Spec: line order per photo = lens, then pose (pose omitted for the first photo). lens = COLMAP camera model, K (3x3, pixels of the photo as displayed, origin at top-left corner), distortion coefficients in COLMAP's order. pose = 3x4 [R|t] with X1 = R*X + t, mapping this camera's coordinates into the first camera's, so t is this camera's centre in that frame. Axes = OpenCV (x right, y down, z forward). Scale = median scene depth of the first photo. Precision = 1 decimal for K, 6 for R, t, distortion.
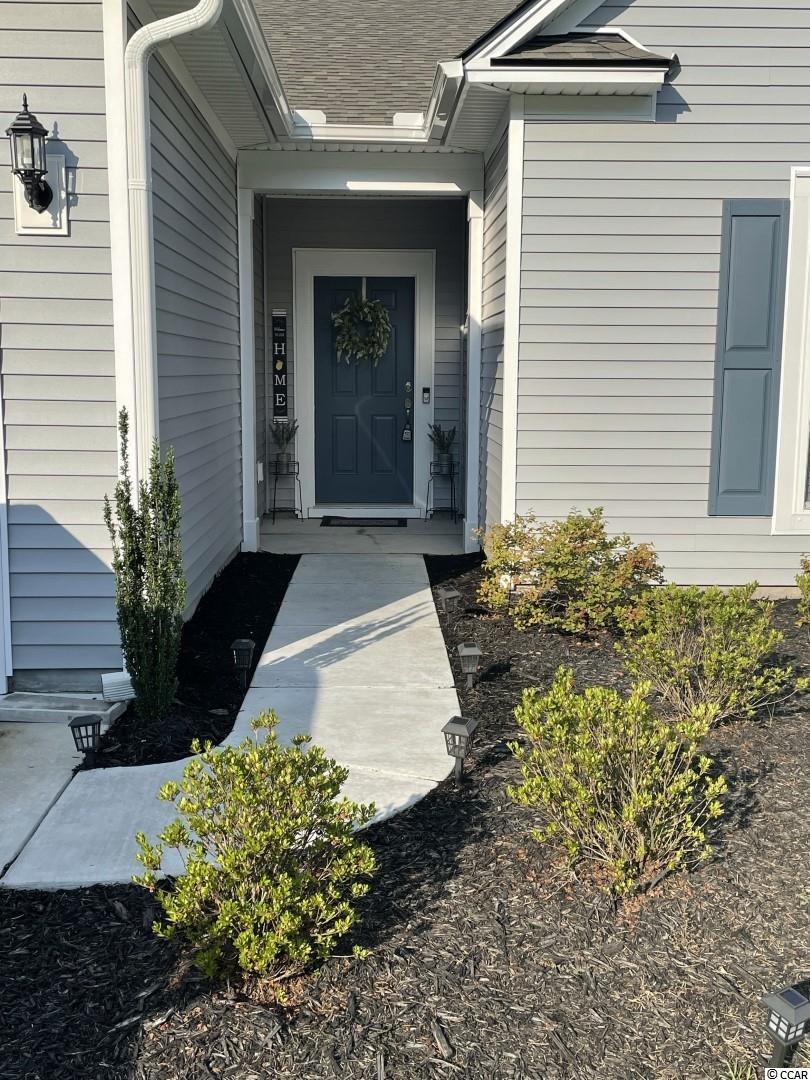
lens RADIAL K [[1169.5, 0, 405.0], [0, 1169.5, 540.0], [0, 0, 1]] dist [0.062911, -0.000617]
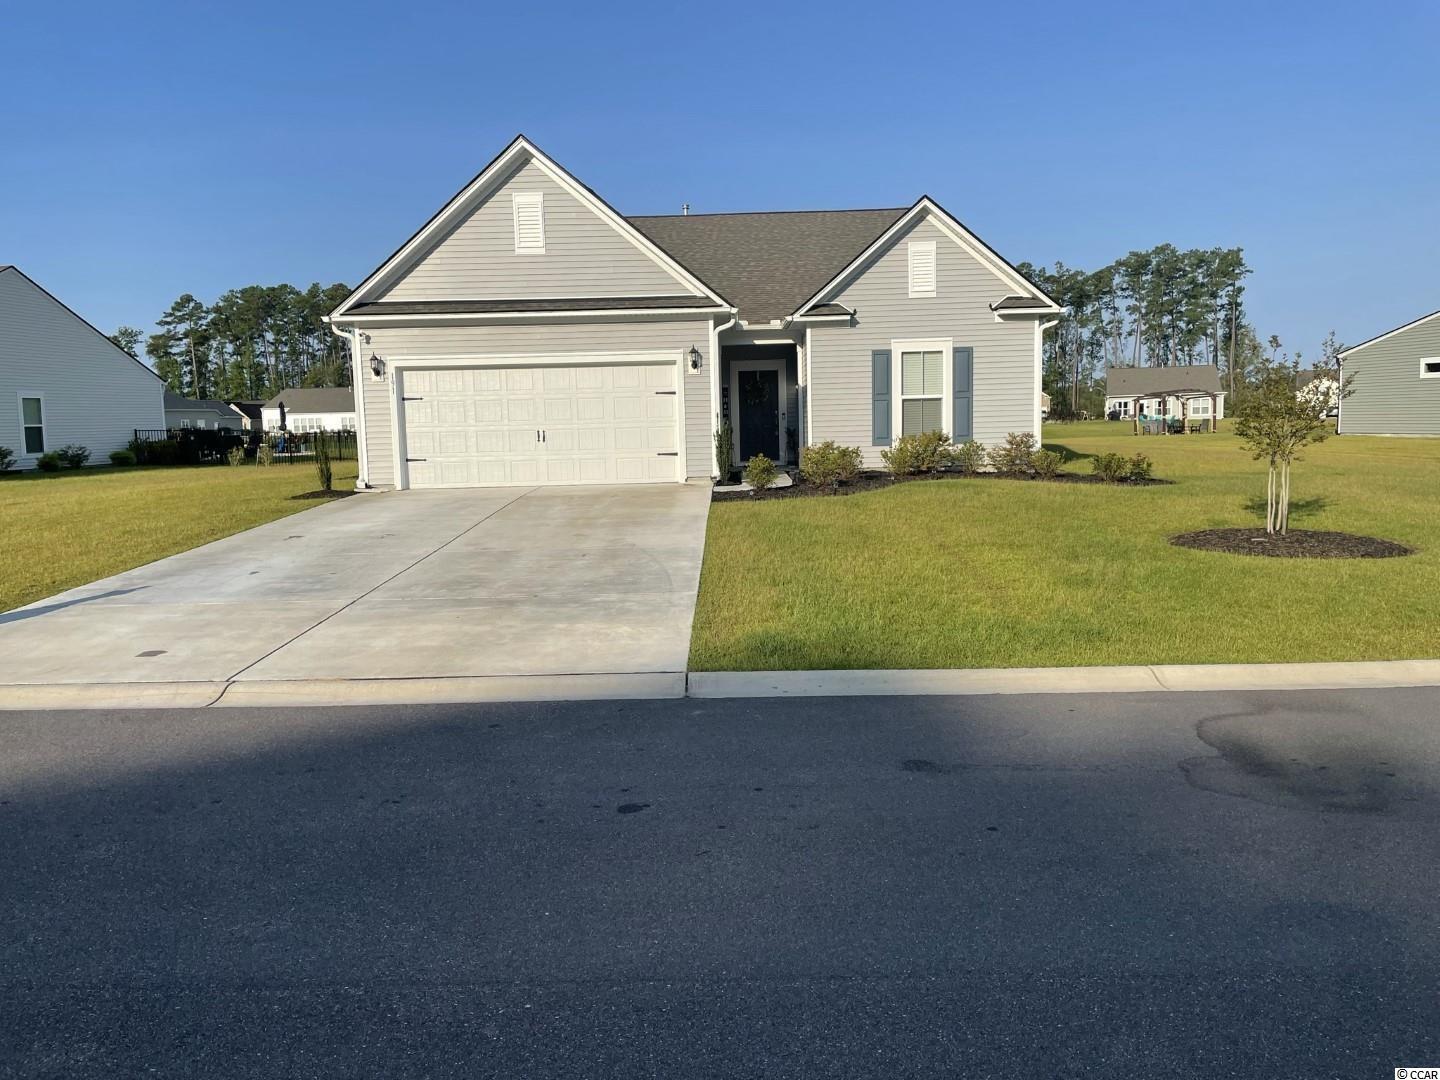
lens RADIAL K [[1090.2, 0, 720.0], [0, 1090.2, 540.0], [0, 0, 1]] dist [0.065830, -0.067609]
pose [[0.998804, -0.026703, -0.040968, -0.044475], [0.025195, 0.999001, -0.036896, 0.344810], [0.041912, 0.035820, 0.998479, -2.048300]]
